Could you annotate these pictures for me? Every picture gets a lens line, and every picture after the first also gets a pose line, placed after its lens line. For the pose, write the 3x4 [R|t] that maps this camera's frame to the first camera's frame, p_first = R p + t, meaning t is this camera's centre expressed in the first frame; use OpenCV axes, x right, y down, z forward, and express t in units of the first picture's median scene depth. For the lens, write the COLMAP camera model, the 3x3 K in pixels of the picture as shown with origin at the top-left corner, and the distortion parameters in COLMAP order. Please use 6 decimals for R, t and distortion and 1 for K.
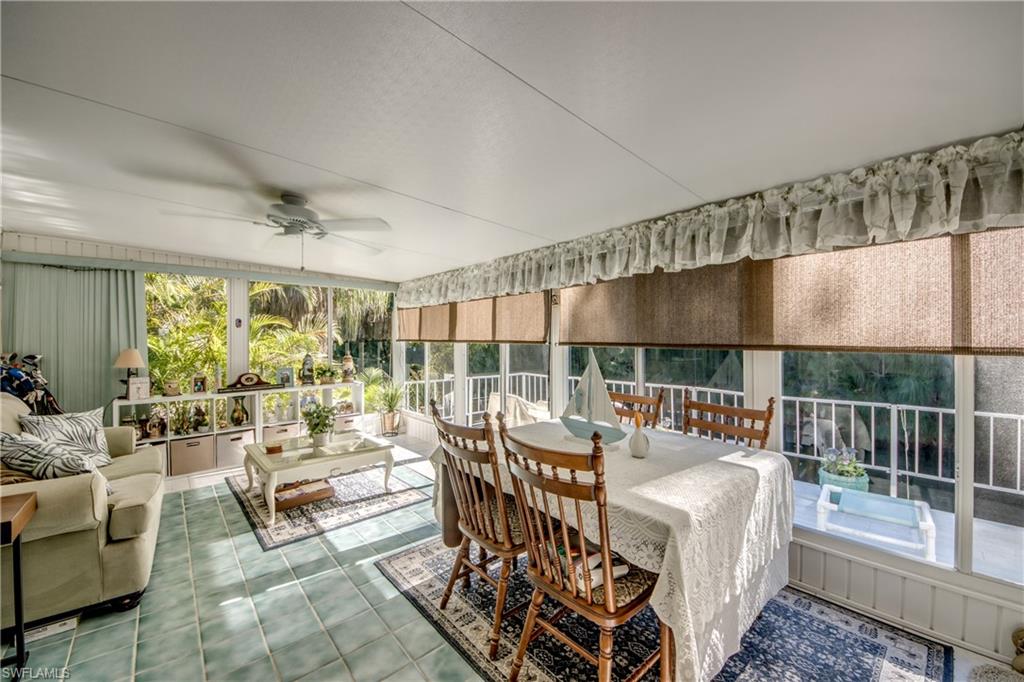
lens RADIAL K [[394.2, 0, 547.3], [0, 394.2, 339.4], [0, 0, 1]] dist [0.016091, -0.013499]
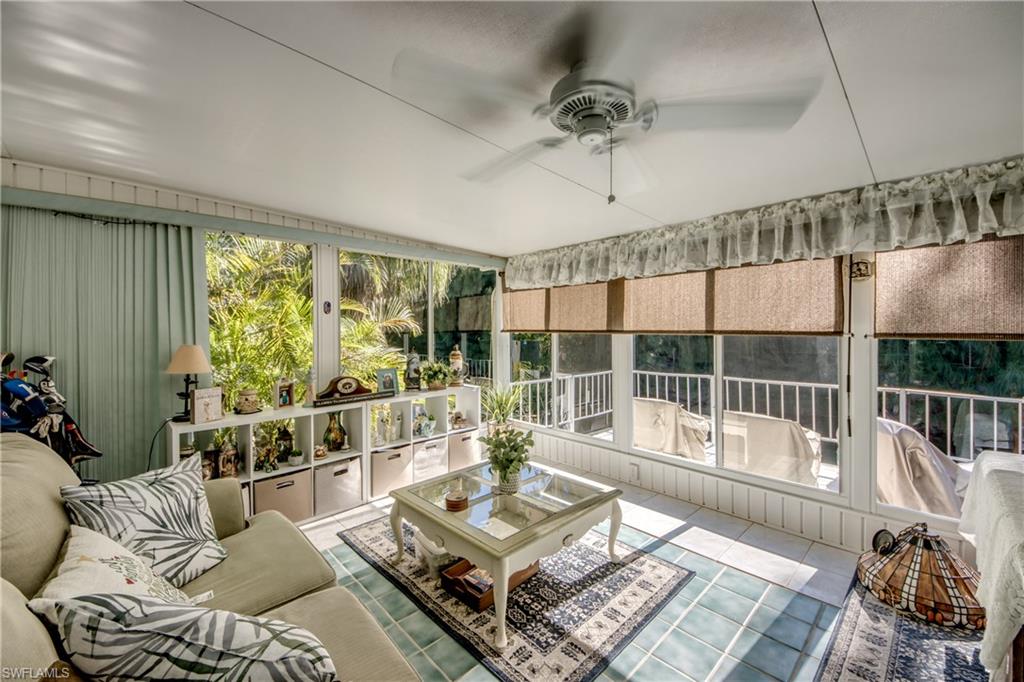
lens RADIAL K [[394.2, 0, 533.5], [0, 394.2, 331.7], [0, 0, 1]] dist [0.016091, -0.013499]
pose [[0.999249, -0.003352, 0.038608, -0.537835], [0.002933, 0.999936, 0.010907, -0.003859], [-0.038642, -0.010786, 0.999195, 0.333521]]
